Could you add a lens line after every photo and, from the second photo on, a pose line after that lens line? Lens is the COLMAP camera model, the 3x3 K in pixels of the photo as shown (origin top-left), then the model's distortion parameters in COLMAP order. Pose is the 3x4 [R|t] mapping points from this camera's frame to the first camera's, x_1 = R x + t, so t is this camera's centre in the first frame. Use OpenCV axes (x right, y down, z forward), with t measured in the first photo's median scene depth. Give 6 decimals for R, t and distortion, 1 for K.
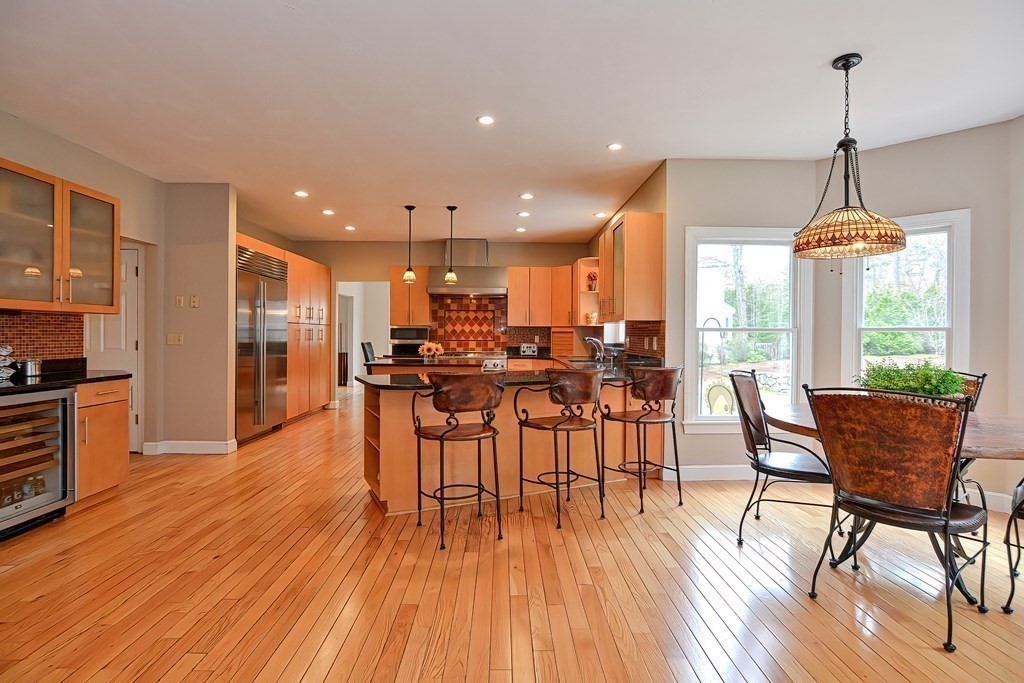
lens RADIAL K [[511.6, 0, 515.2], [0, 511.6, 333.1], [0, 0, 1]] dist [-0.019072, 0.000201]
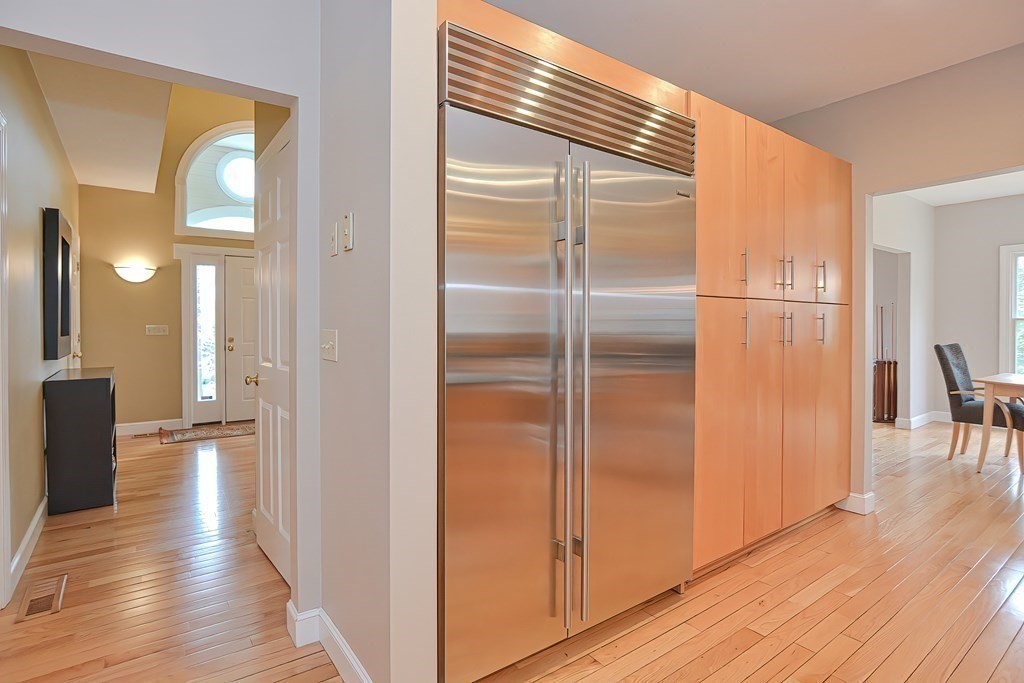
lens RADIAL K [[511.6, 0, 515.2], [0, 511.6, 333.1], [0, 0, 1]] dist [-0.019072, 0.000201]
pose [[0.573298, 0.005081, -0.819331, -0.149584], [0.010681, 0.999849, 0.013674, -0.001069], [0.819277, -0.016590, 0.573158, 0.448410]]
